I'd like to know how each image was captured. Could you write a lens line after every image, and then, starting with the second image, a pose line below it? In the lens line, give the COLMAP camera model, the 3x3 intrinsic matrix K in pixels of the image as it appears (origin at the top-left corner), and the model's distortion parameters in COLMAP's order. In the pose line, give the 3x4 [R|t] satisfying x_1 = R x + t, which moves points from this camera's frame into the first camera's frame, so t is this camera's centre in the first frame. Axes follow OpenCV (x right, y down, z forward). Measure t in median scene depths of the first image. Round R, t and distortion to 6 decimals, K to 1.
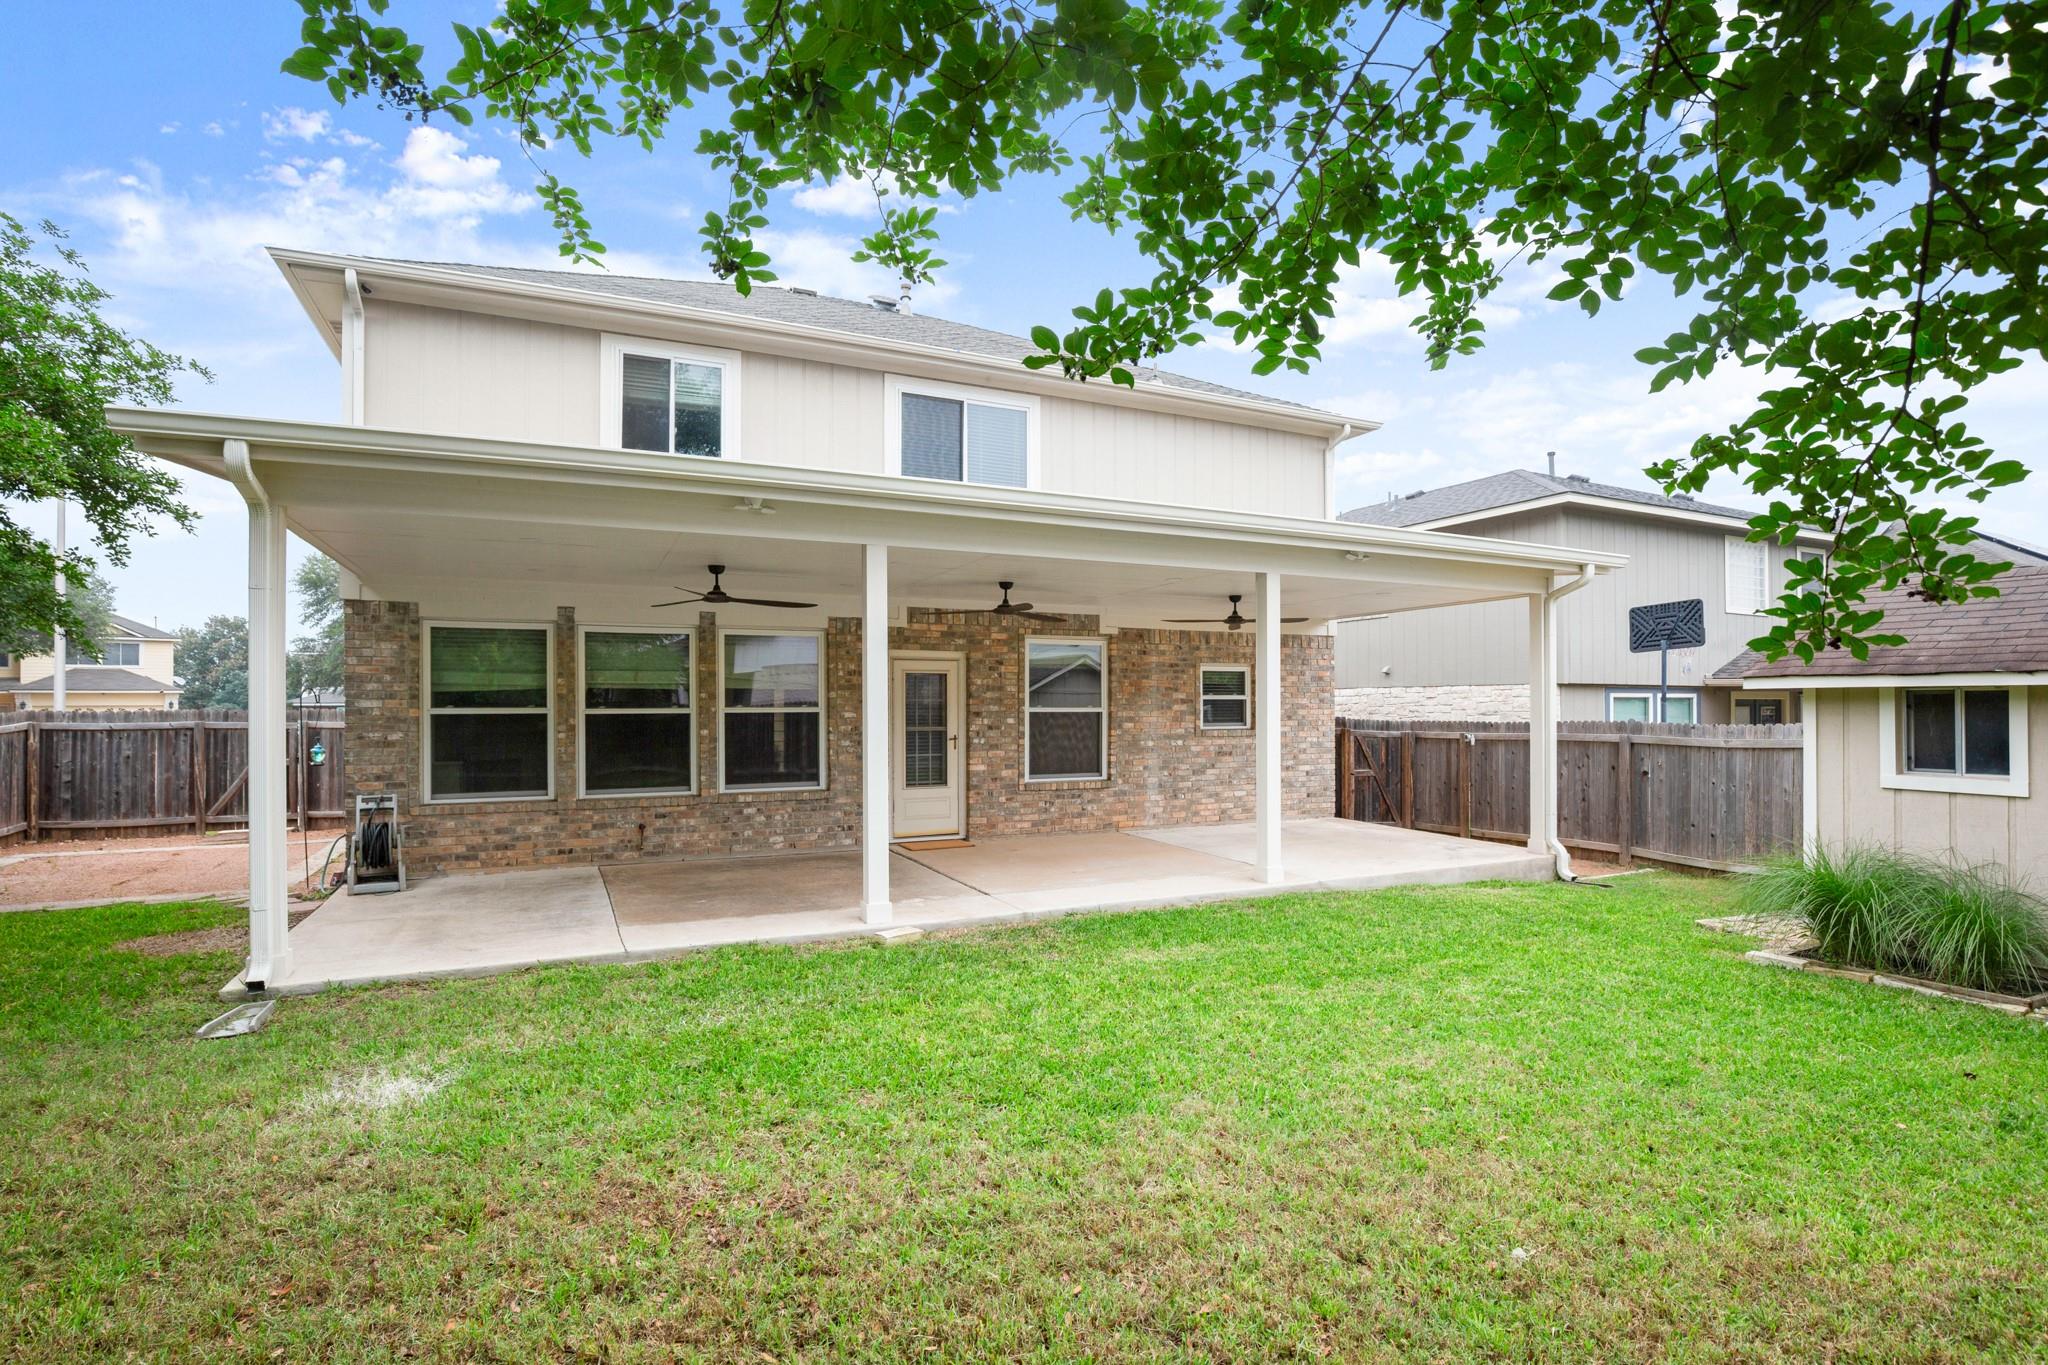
lens RADIAL K [[983.0, 0, 1018.4], [0, 983.0, 698.6], [0, 0, 1]] dist [-0.001209, 0.011256]
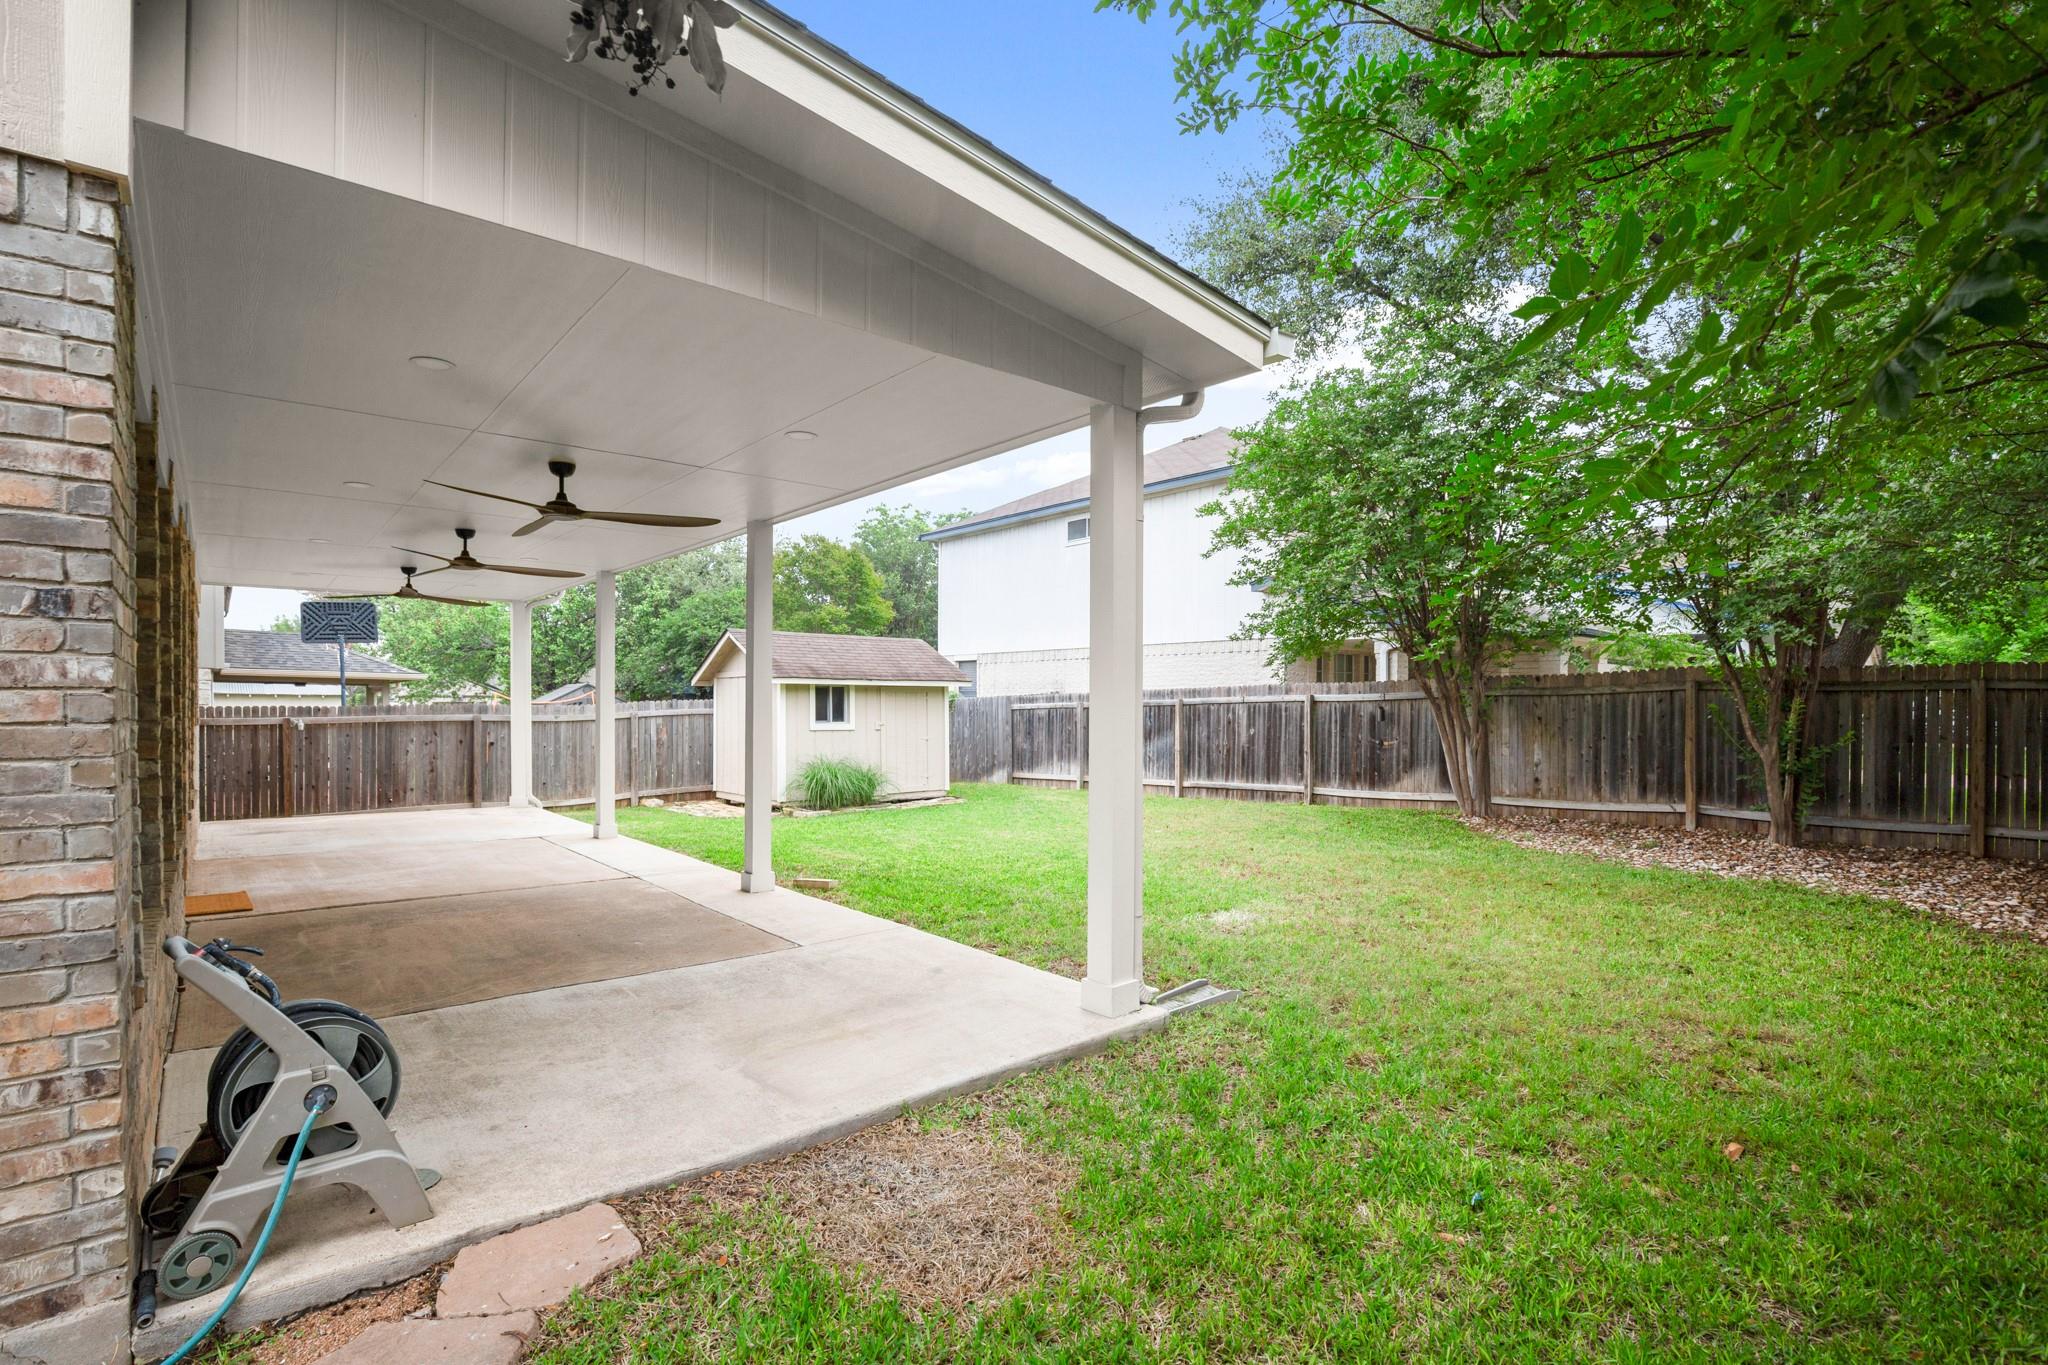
lens RADIAL K [[954.2, 0, 1030.6], [0, 954.2, 711.5], [0, 0, 1]] dist [-0.039011, 0.013264]
pose [[-0.270743, -0.007498, 0.962622, -0.805827], [-0.009574, 0.999941, 0.005096, 0.021659], [-0.962604, -0.007837, -0.270799, 0.703388]]
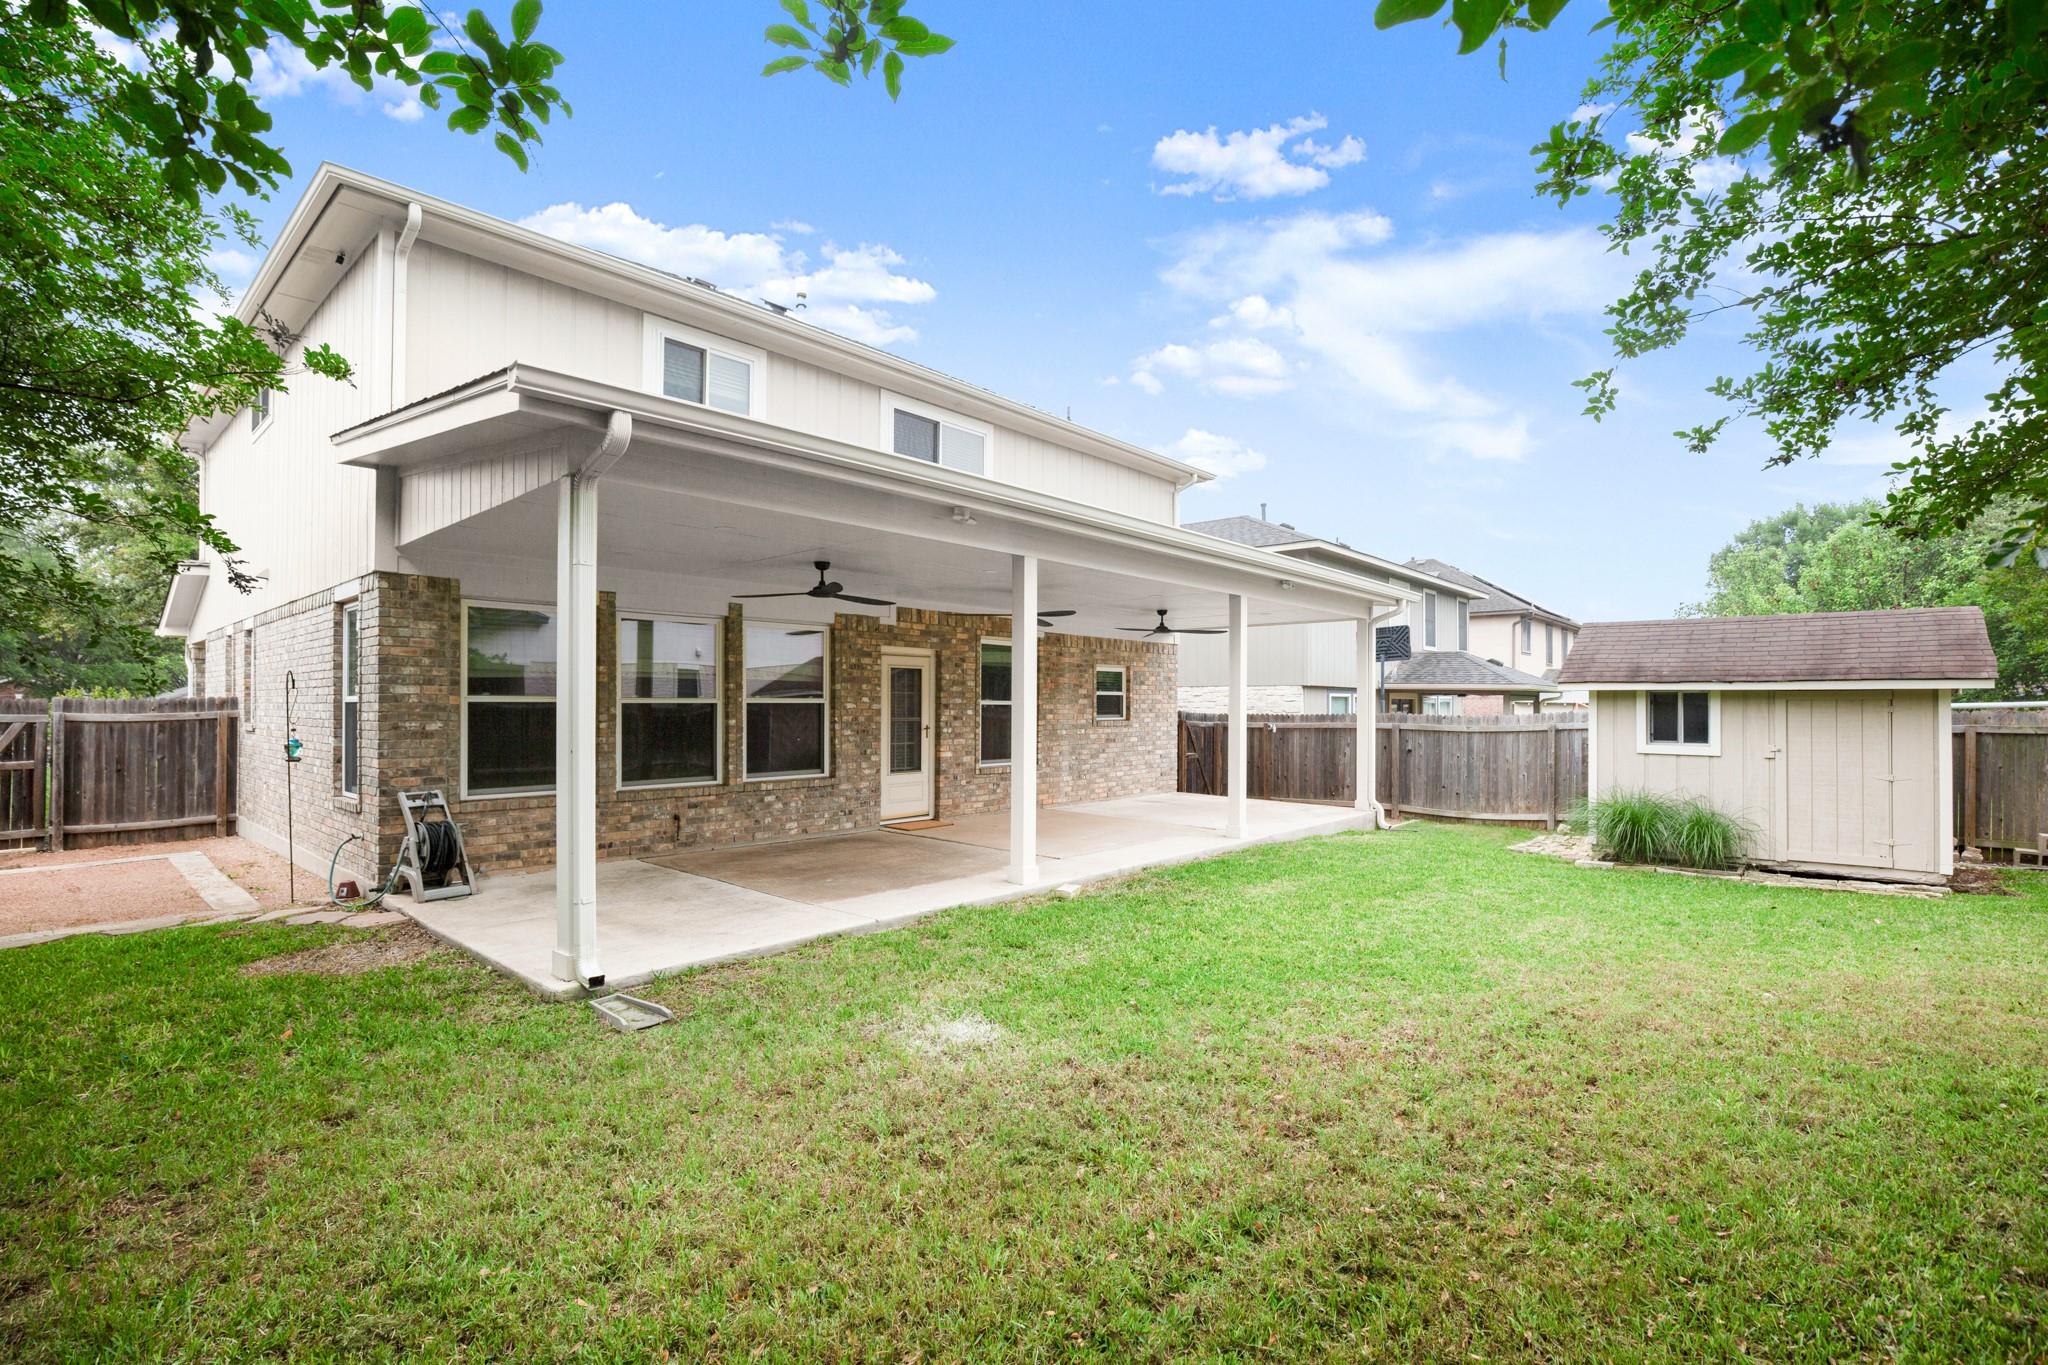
lens RADIAL K [[928.4, 0, 1042.4], [0, 928.4, 695.9], [0, 0, 1]] dist [0.014692, 0.000436]
pose [[0.920955, 0.008873, 0.389567, -0.378197], [-0.008546, 0.999960, -0.002574, 0.006676], [-0.389575, -0.000959, 0.920994, -0.005979]]
